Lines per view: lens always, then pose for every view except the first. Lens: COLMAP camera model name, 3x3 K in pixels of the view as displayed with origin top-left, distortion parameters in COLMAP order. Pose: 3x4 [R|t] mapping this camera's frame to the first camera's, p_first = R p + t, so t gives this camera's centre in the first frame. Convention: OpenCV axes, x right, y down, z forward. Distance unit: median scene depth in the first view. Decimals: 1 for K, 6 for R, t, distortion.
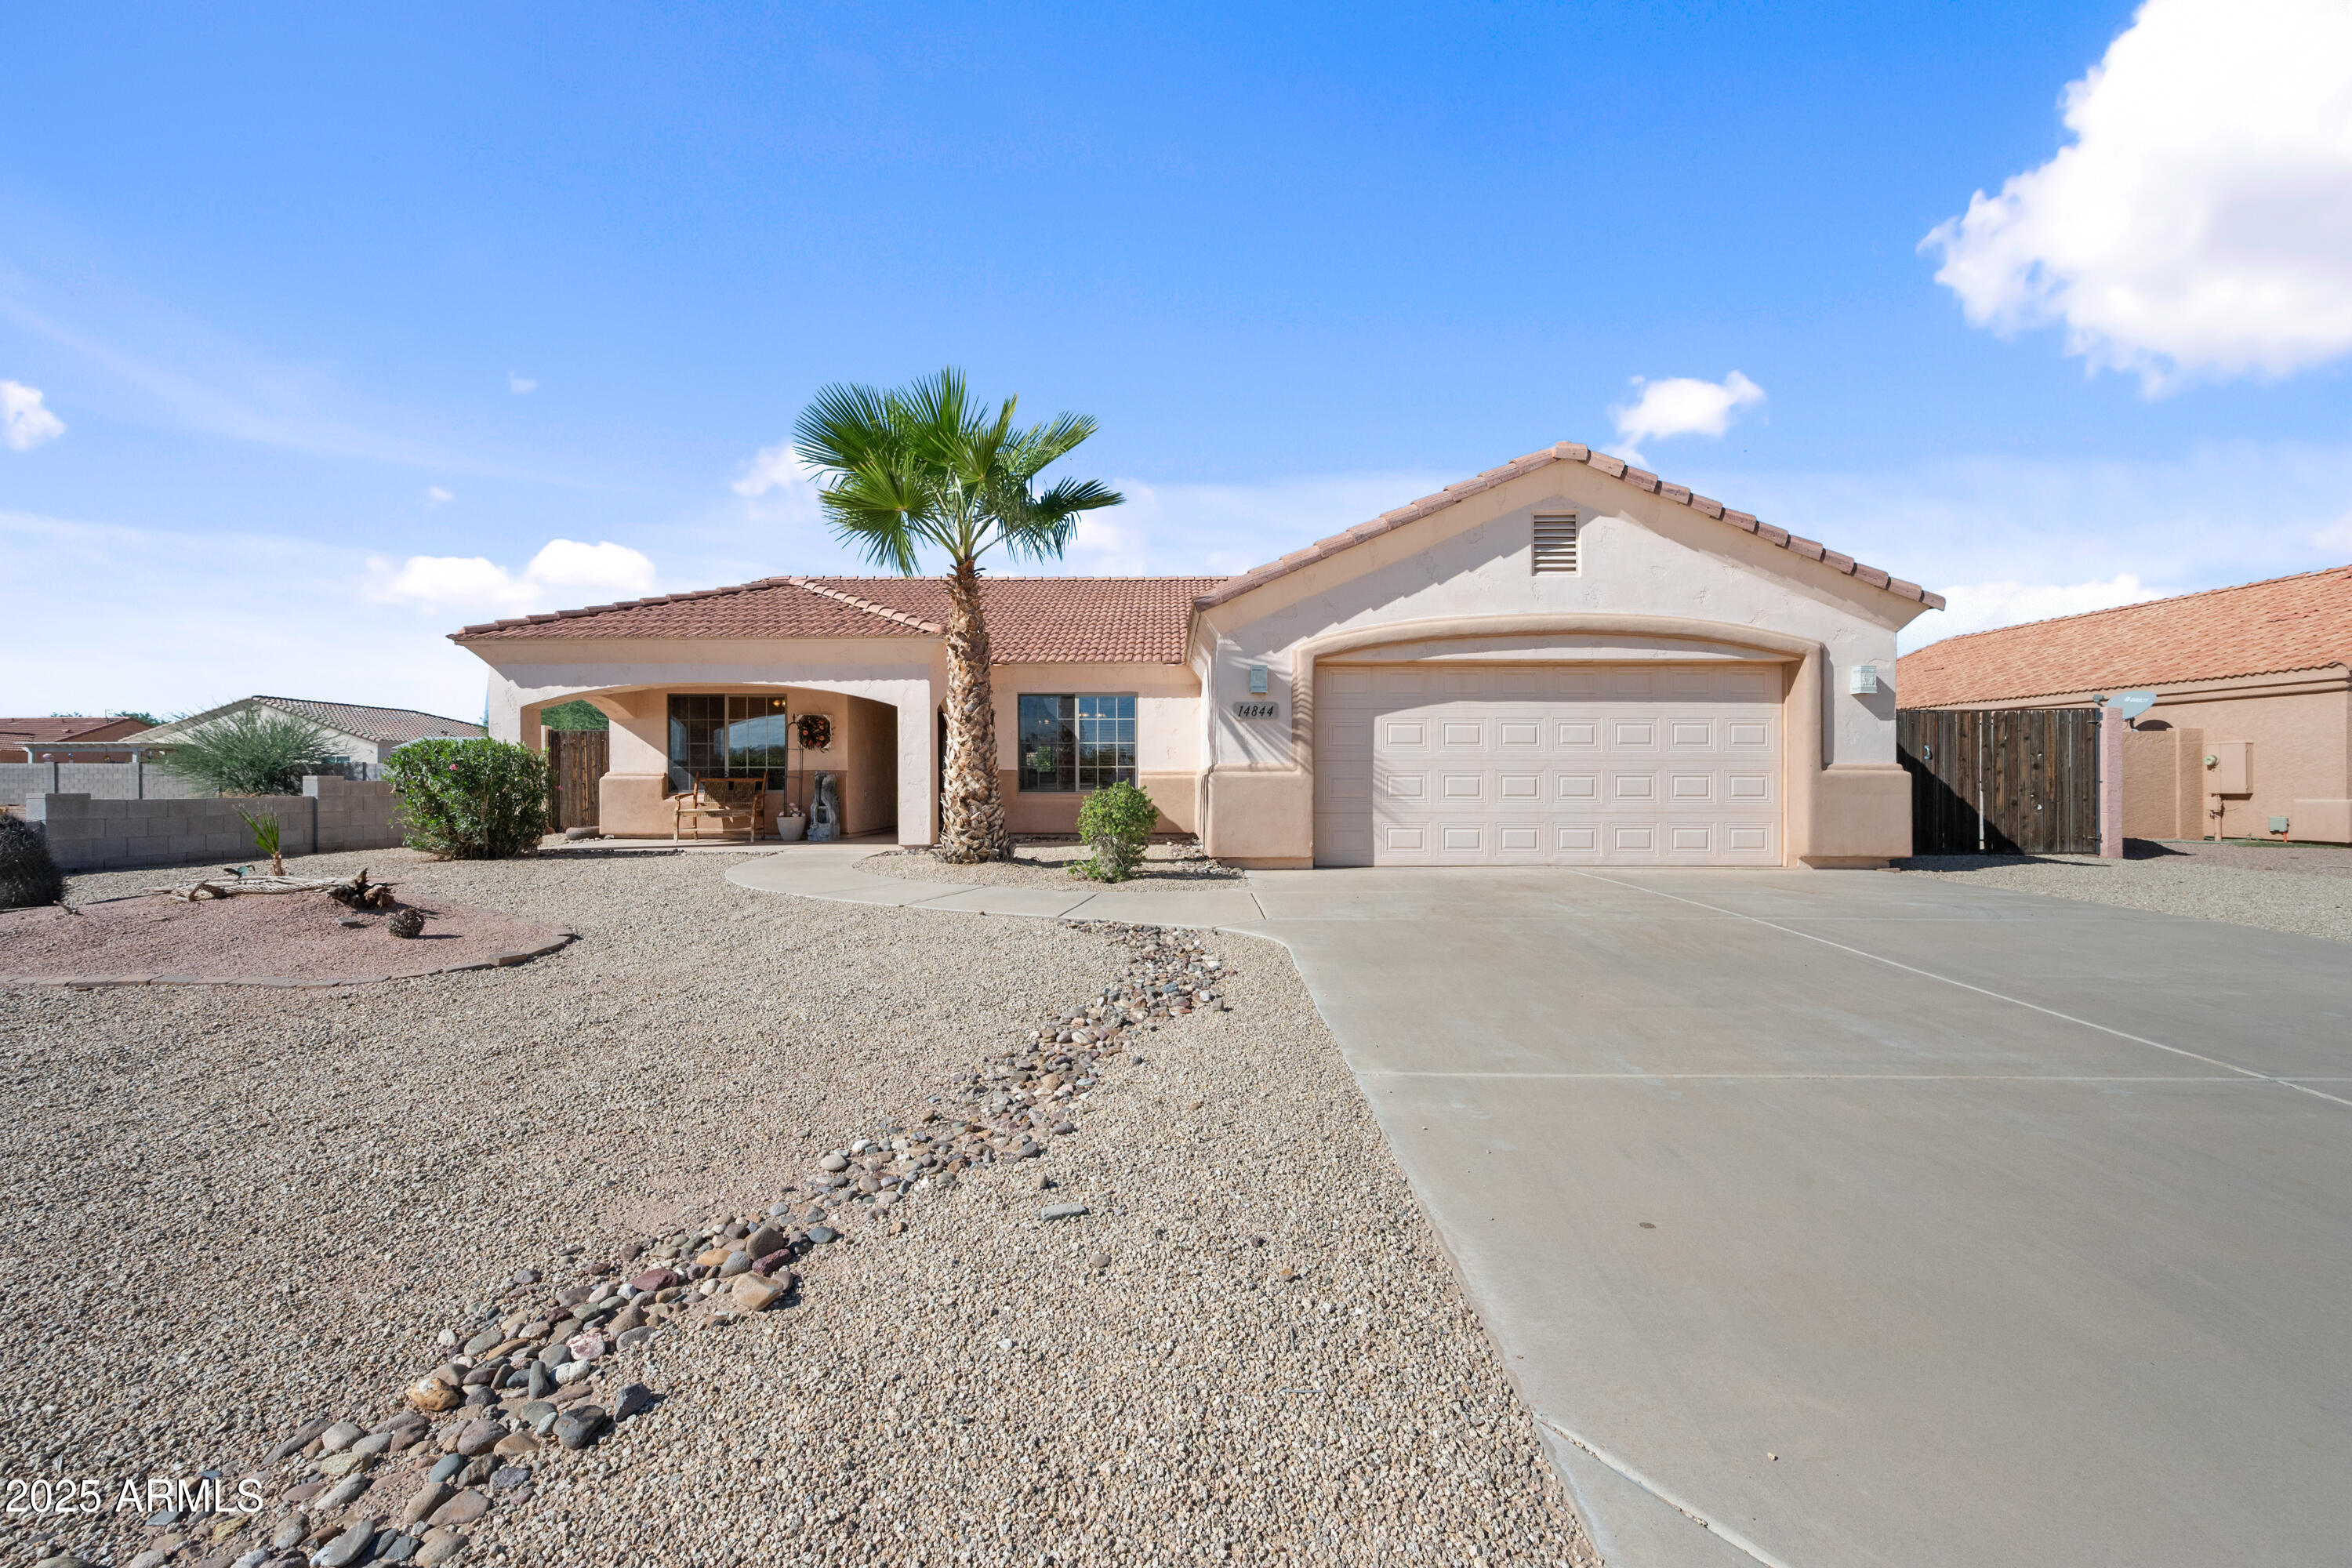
lens RADIAL K [[917.2, 0, 1188.2], [0, 917.2, 785.8], [0, 0, 1]] dist [0.000721, 0.000464]
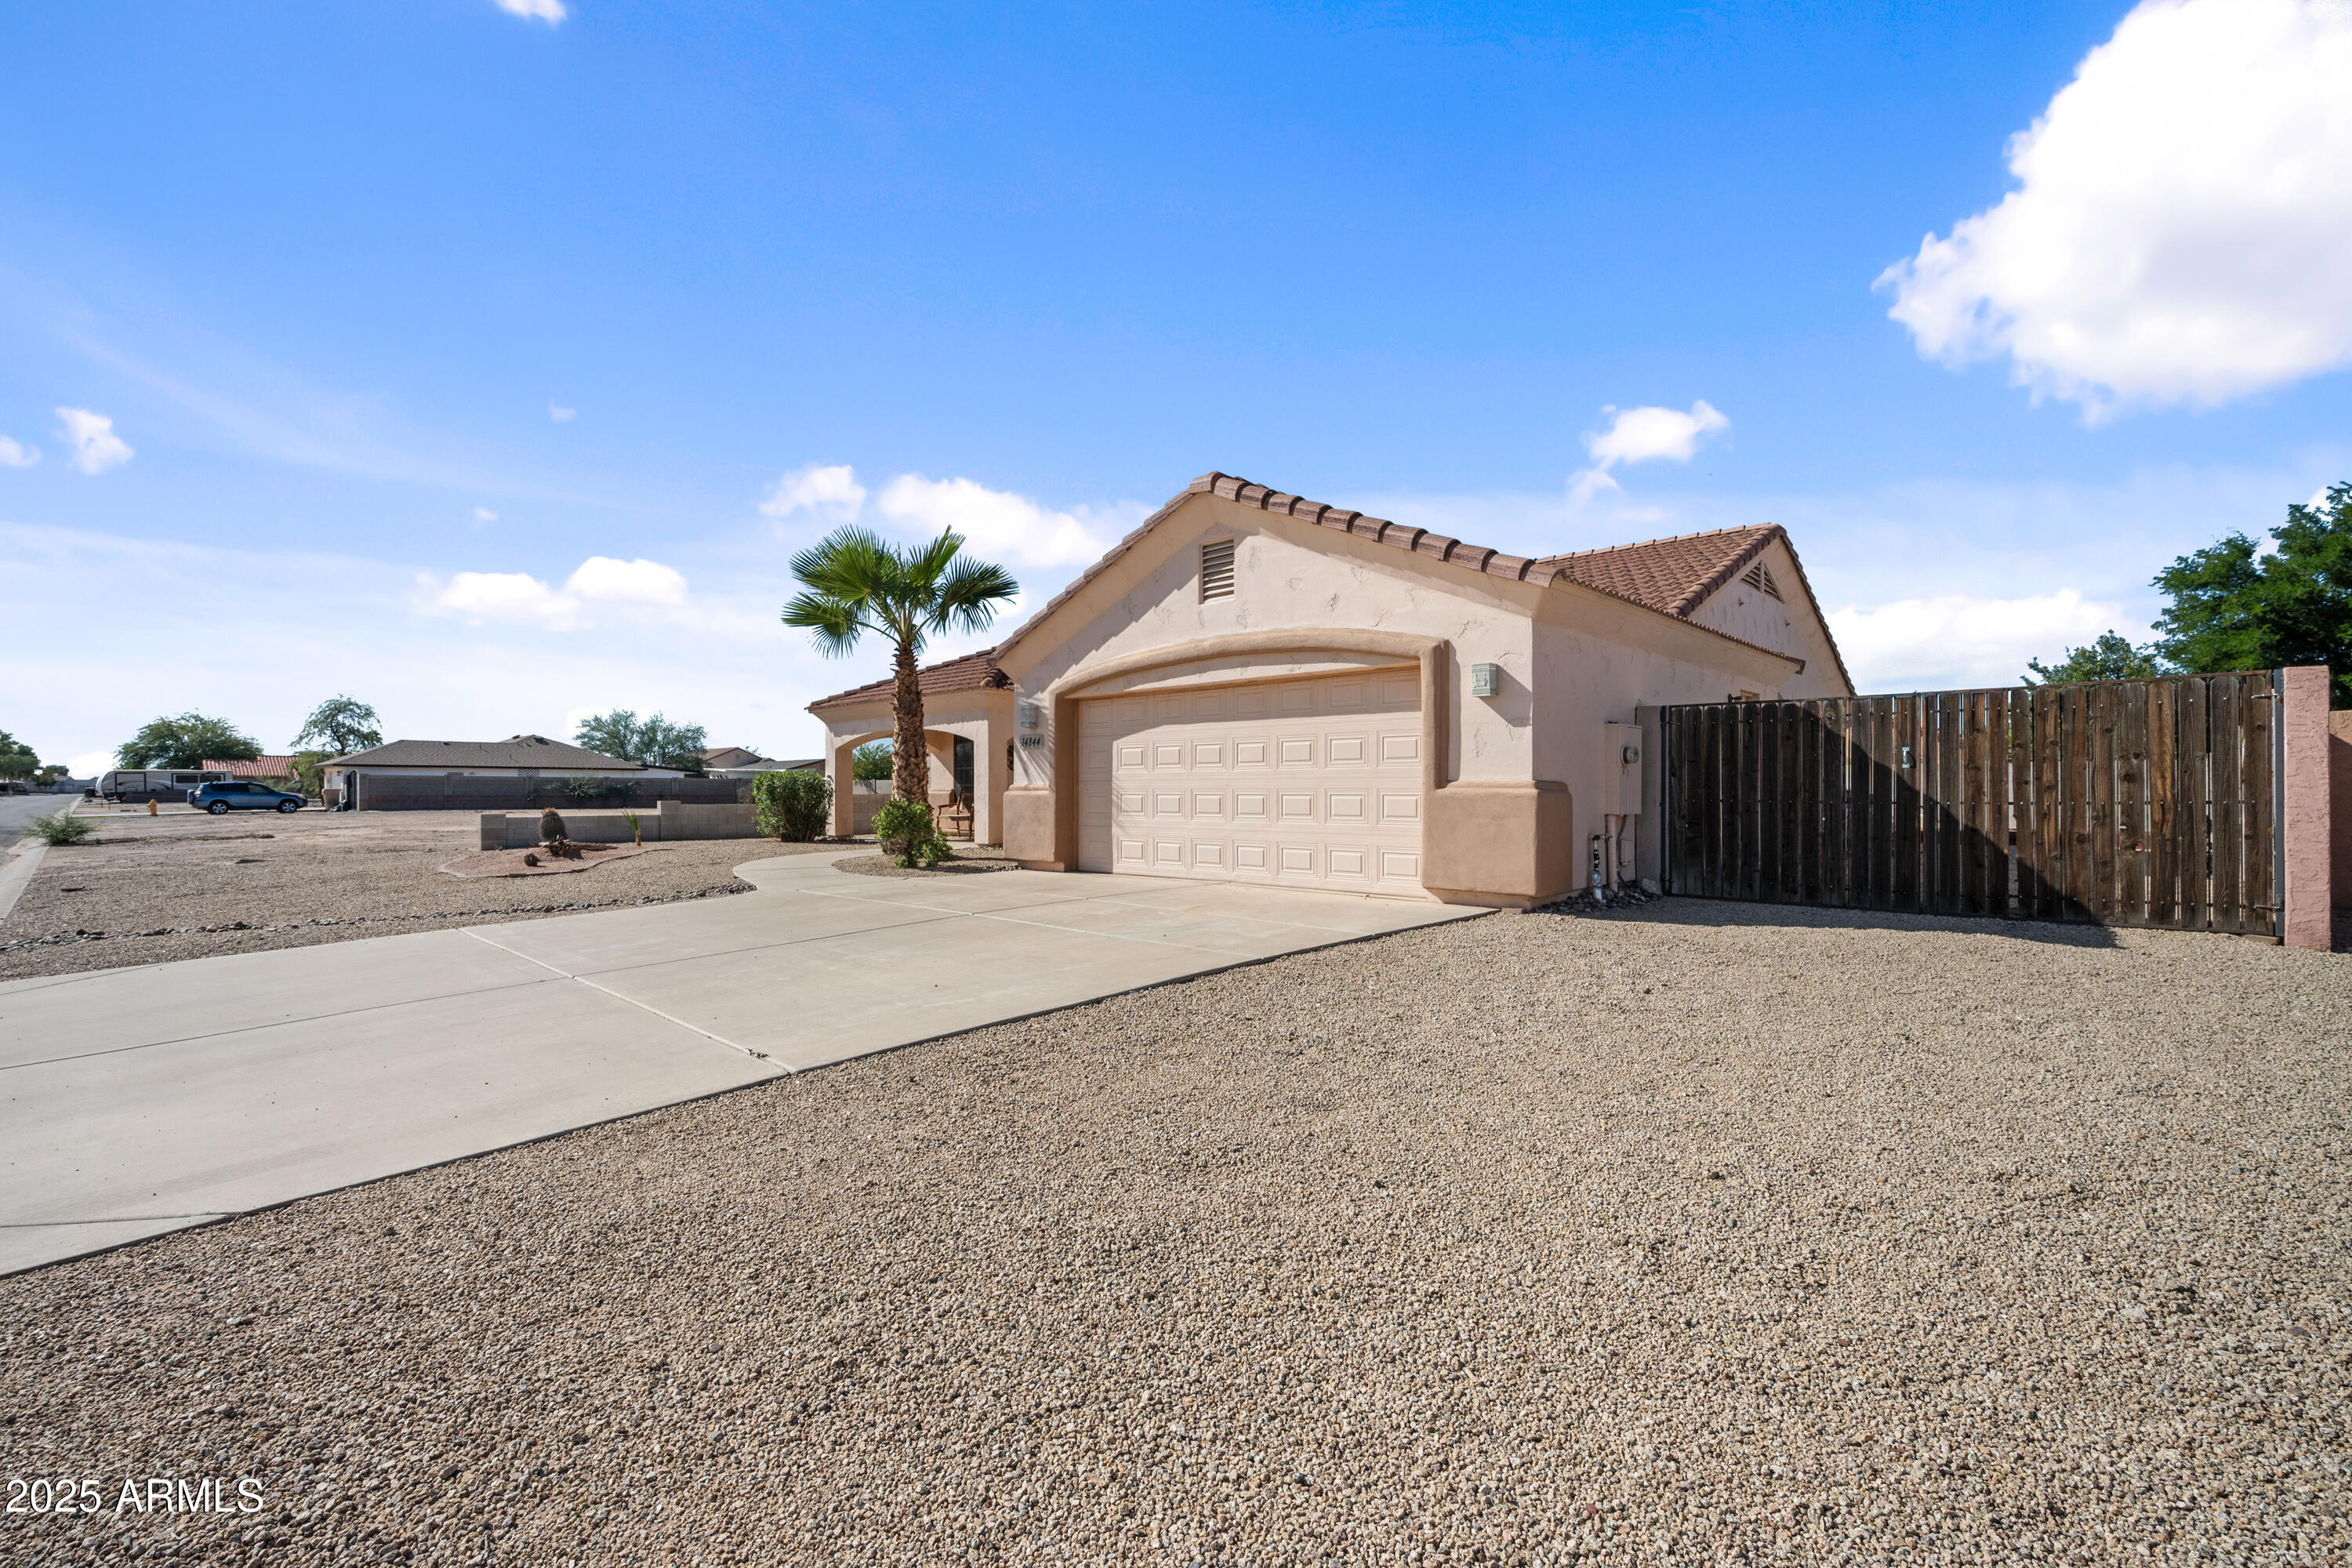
lens RADIAL K [[1017.9, 0, 1166.6], [0, 1017.9, 783.7], [0, 0, 1]] dist [0.001418, 0.000060]
pose [[0.731575, -0.006166, -0.681734, 1.142608], [-0.003458, 0.999913, -0.012754, -0.007548], [0.681753, 0.011688, 0.731489, 0.121556]]
